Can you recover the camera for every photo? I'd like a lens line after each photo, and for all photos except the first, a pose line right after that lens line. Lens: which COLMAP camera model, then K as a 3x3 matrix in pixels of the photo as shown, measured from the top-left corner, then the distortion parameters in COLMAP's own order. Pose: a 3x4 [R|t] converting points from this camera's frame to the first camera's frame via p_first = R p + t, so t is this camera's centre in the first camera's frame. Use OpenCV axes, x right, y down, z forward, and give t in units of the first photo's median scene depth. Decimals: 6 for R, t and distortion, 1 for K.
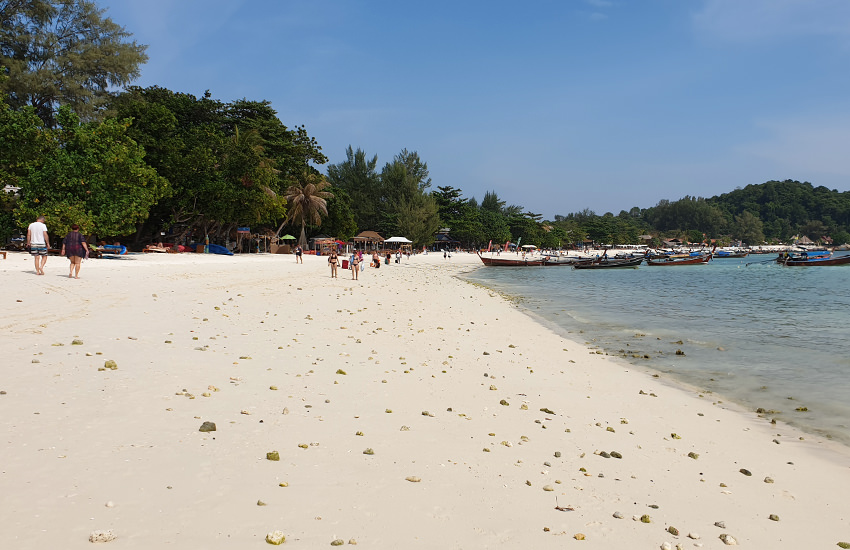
lens RADIAL K [[626.3, 0, 424.7], [0, 626.3, 262.3], [0, 0, 1]] dist [0.000120, -0.079878]
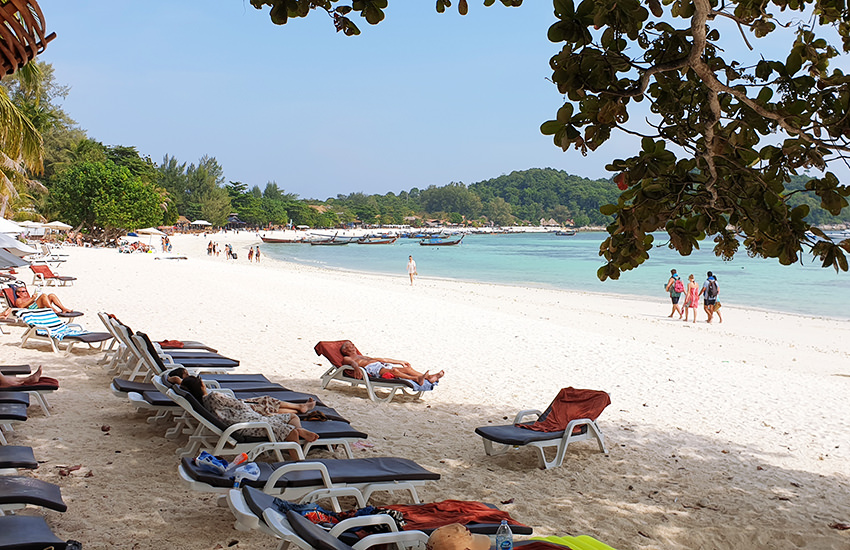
lens RADIAL K [[626.3, 0, 424.7], [0, 626.3, 262.3], [0, 0, 1]] dist [0.000120, -0.079878]
pose [[0.943366, 0.000036, 0.331754, -0.019035], [-0.012748, 0.999265, 0.036143, -0.002214], [-0.331509, -0.038325, 0.942673, -0.261294]]
